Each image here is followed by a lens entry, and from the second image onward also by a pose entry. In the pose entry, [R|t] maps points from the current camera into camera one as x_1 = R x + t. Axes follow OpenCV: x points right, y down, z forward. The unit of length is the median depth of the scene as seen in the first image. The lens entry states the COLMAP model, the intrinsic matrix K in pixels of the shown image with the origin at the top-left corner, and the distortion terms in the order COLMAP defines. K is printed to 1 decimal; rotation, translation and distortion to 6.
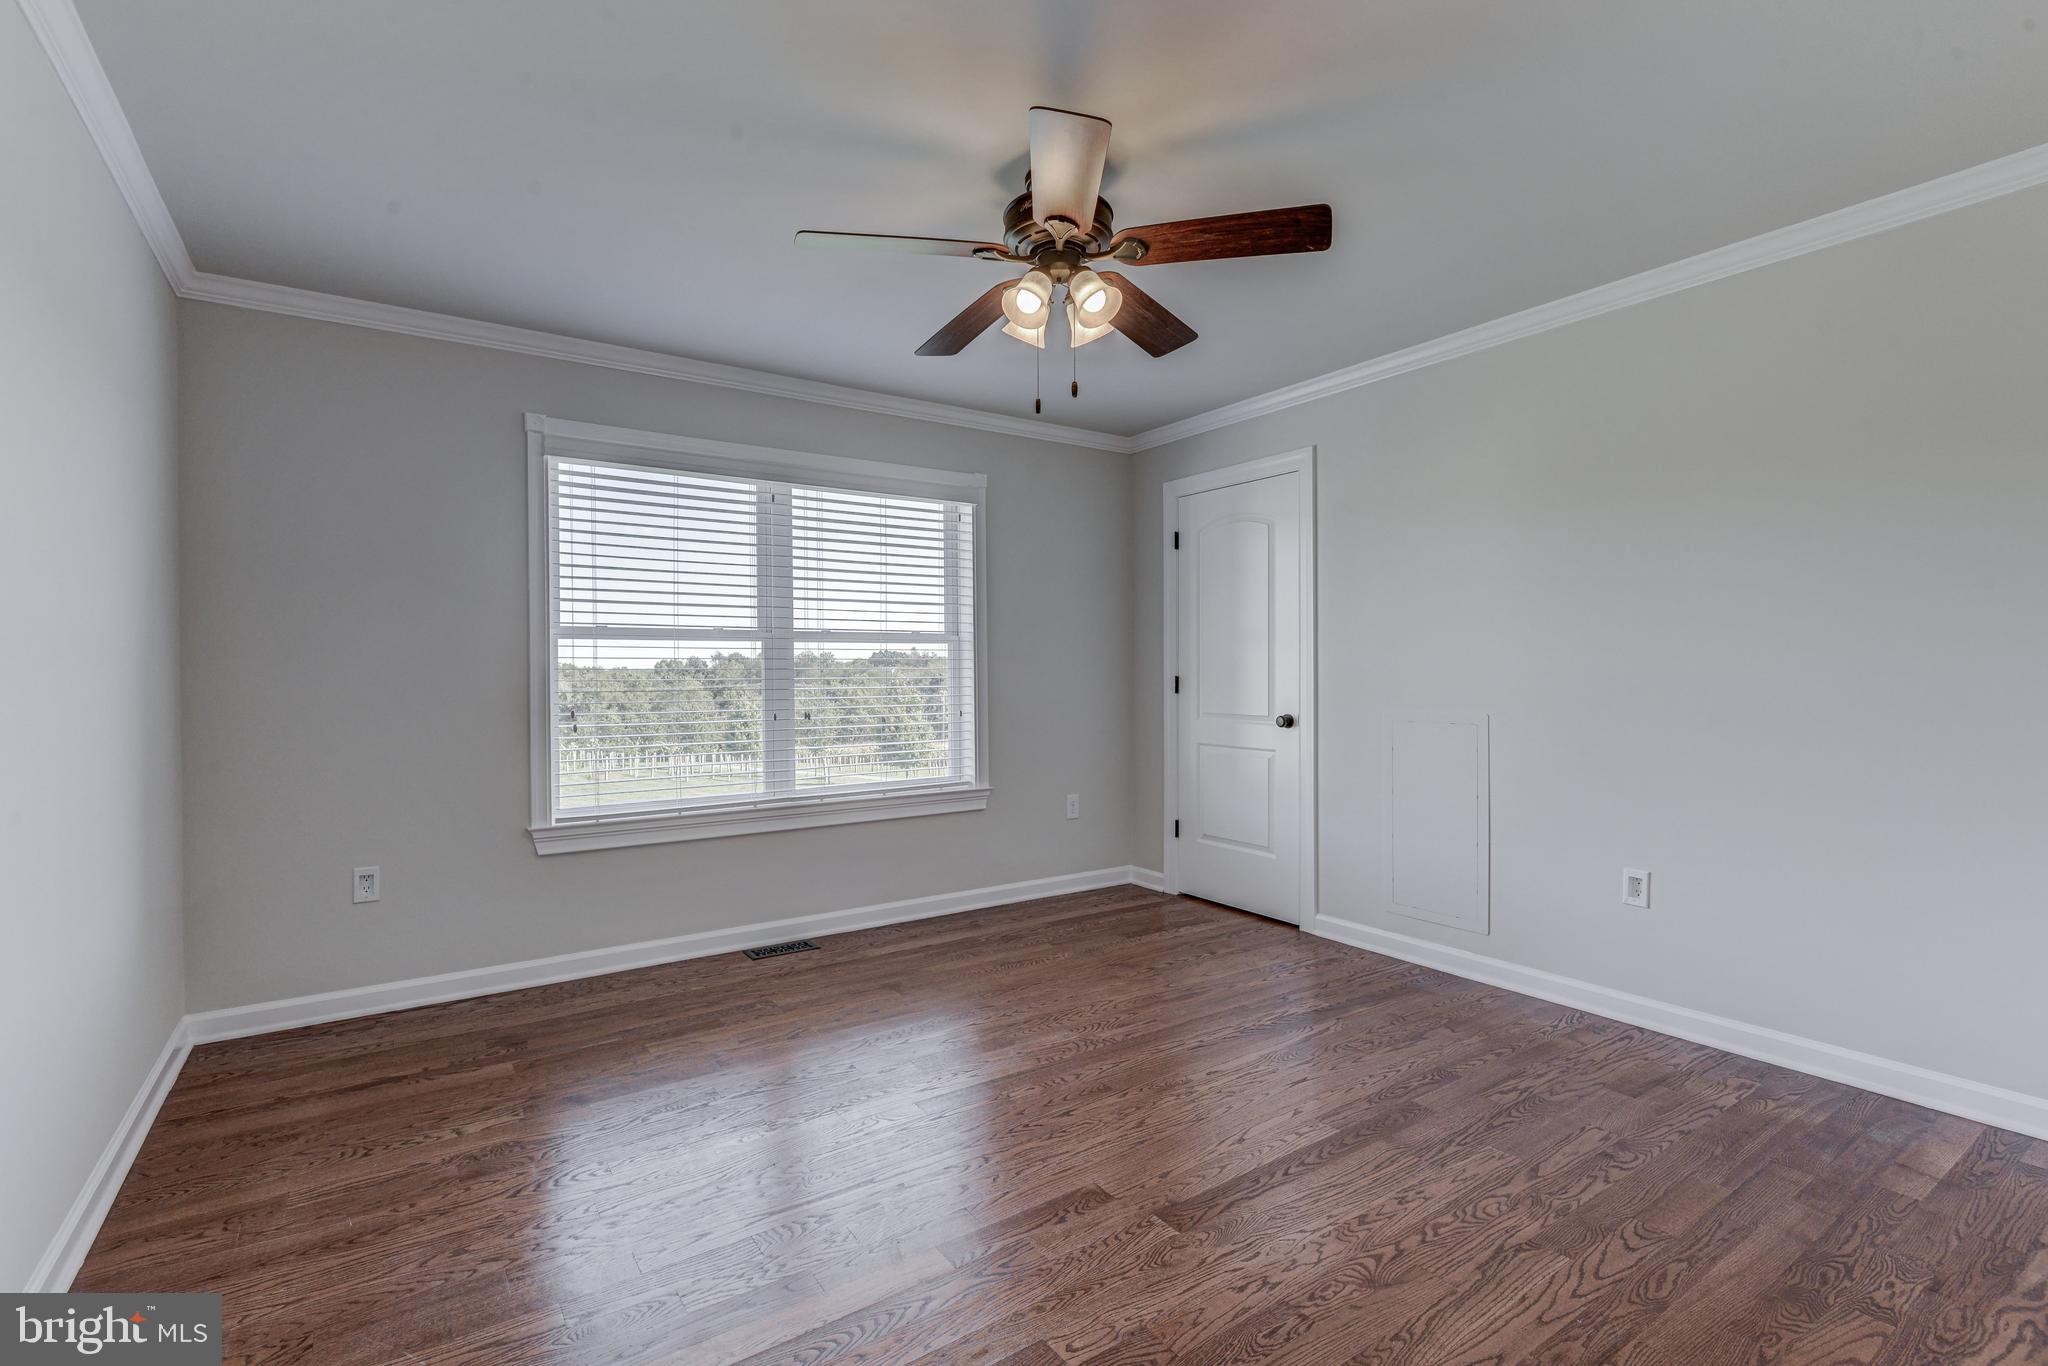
lens RADIAL K [[927.5, 0, 1004.2], [0, 927.5, 678.7], [0, 0, 1]] dist [0.007693, -0.008919]
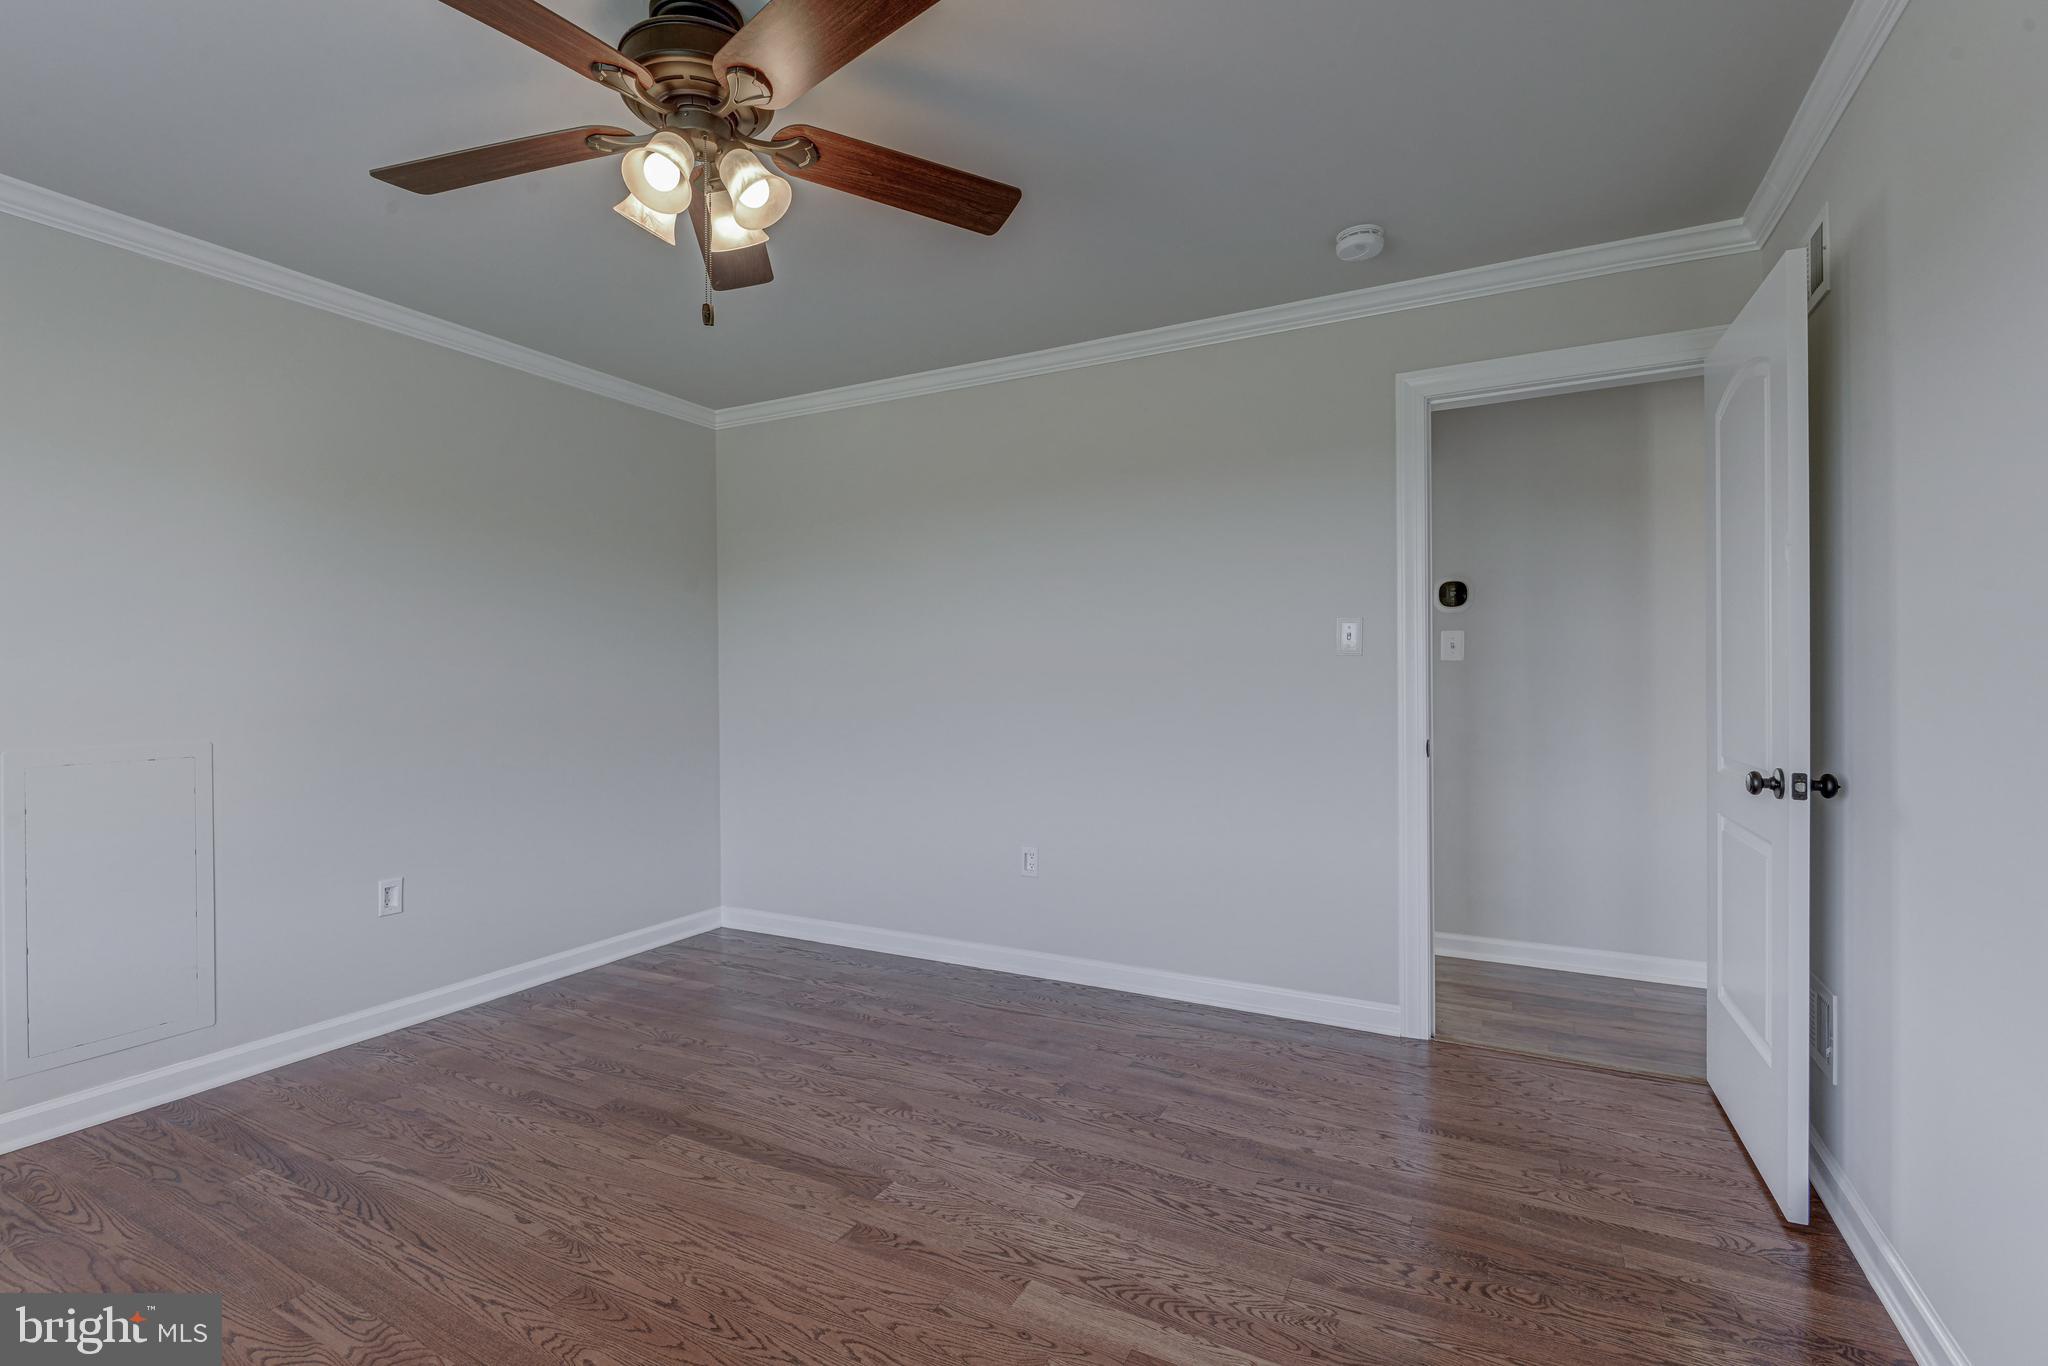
lens RADIAL K [[927.5, 0, 1004.2], [0, 927.5, 678.7], [0, 0, 1]] dist [0.007693, -0.008919]
pose [[-0.470779, 0.008333, 0.882212, -0.673427], [0.014282, 0.999896, -0.001823, -0.005575], [-0.882136, 0.011742, -0.470849, 1.087682]]
